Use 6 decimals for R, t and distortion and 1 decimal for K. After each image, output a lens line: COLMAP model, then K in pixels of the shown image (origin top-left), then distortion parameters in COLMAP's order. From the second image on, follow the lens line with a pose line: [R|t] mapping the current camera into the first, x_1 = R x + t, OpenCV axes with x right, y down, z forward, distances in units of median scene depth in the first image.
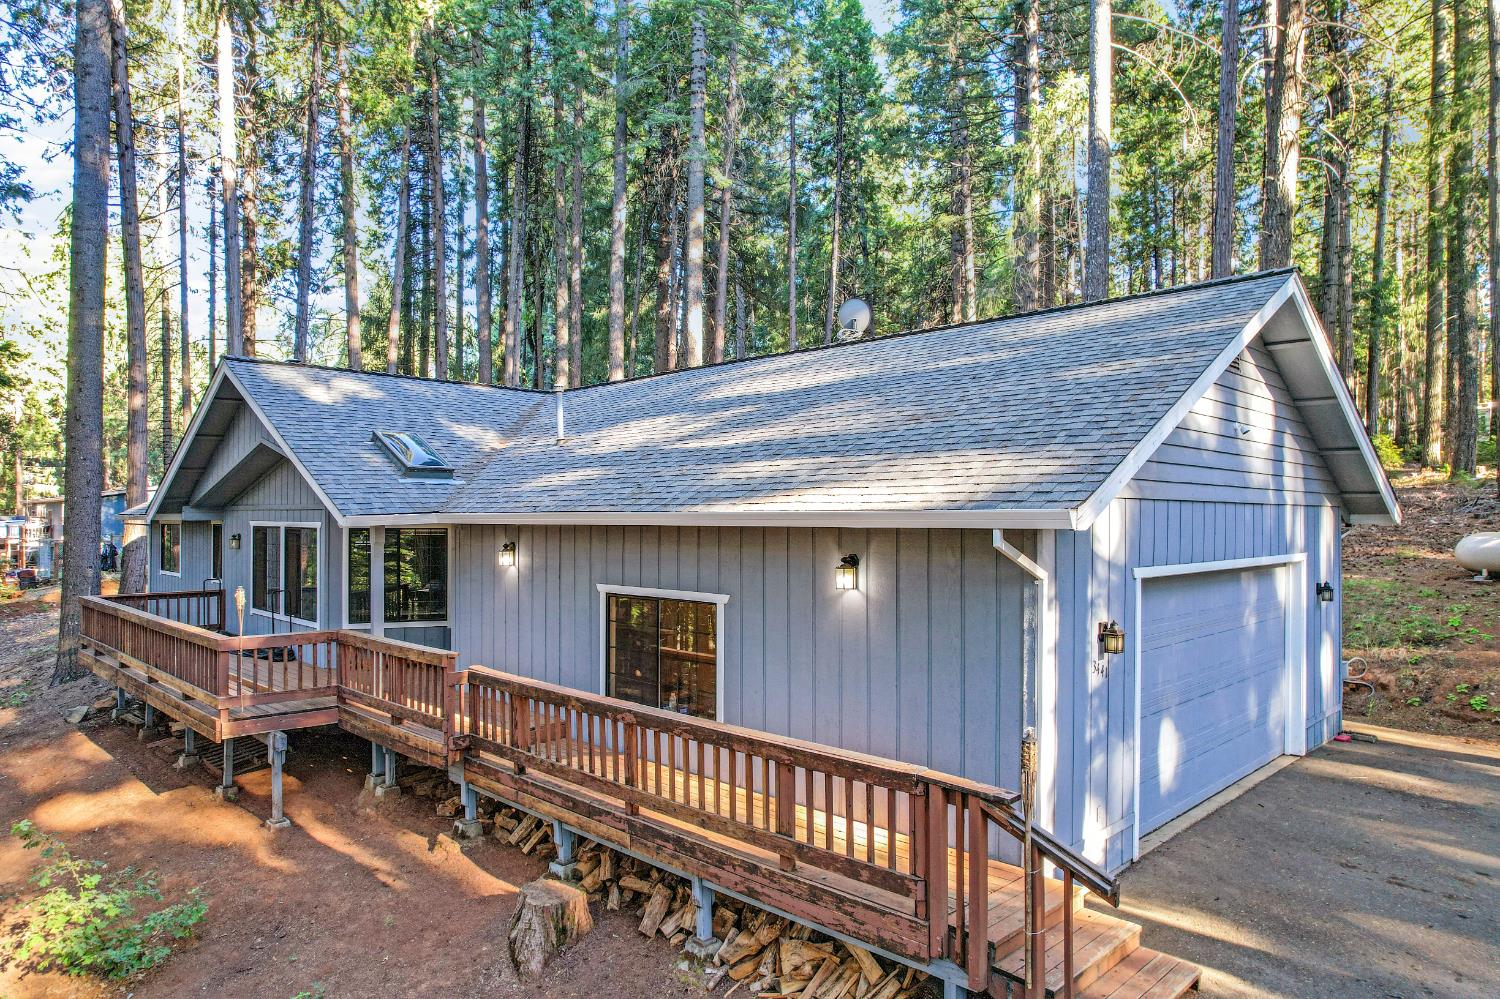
lens RADIAL K [[954.4, 0, 739.1], [0, 954.4, 507.3], [0, 0, 1]] dist [-0.050162, 0.049432]
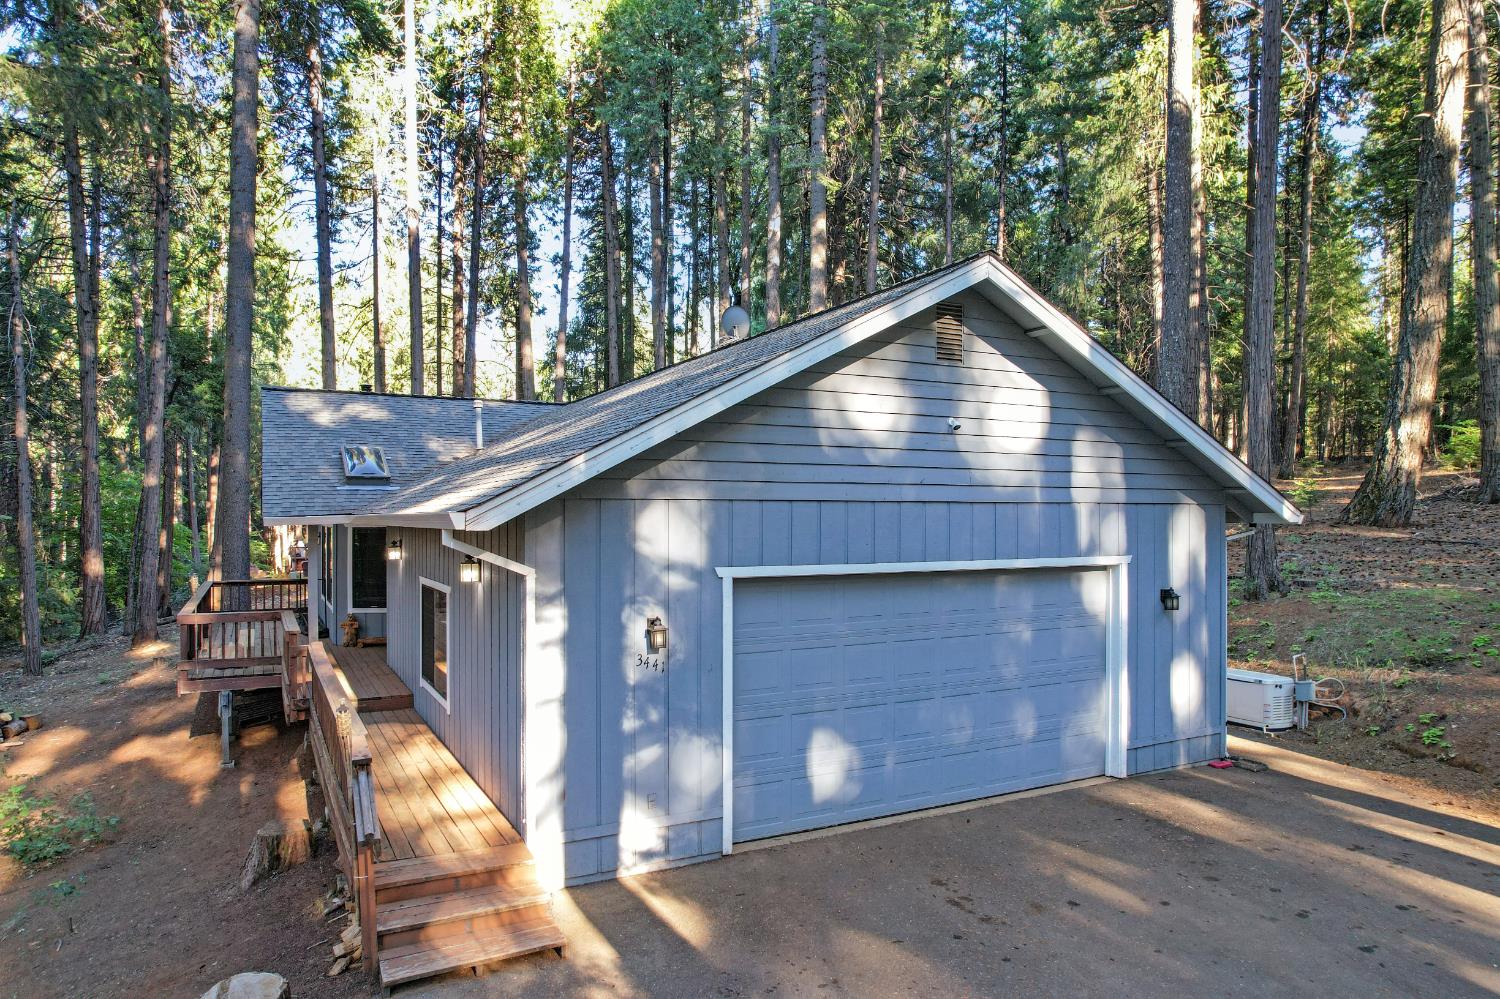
lens RADIAL K [[954.4, 0, 755.4], [0, 954.4, 505.5], [0, 0, 1]] dist [-0.050162, 0.049432]
pose [[0.954287, -0.006623, -0.298819, 0.511230], [0.006413, 0.999978, -0.001683, -0.000878], [0.298824, -0.000311, 0.954308, 0.019330]]
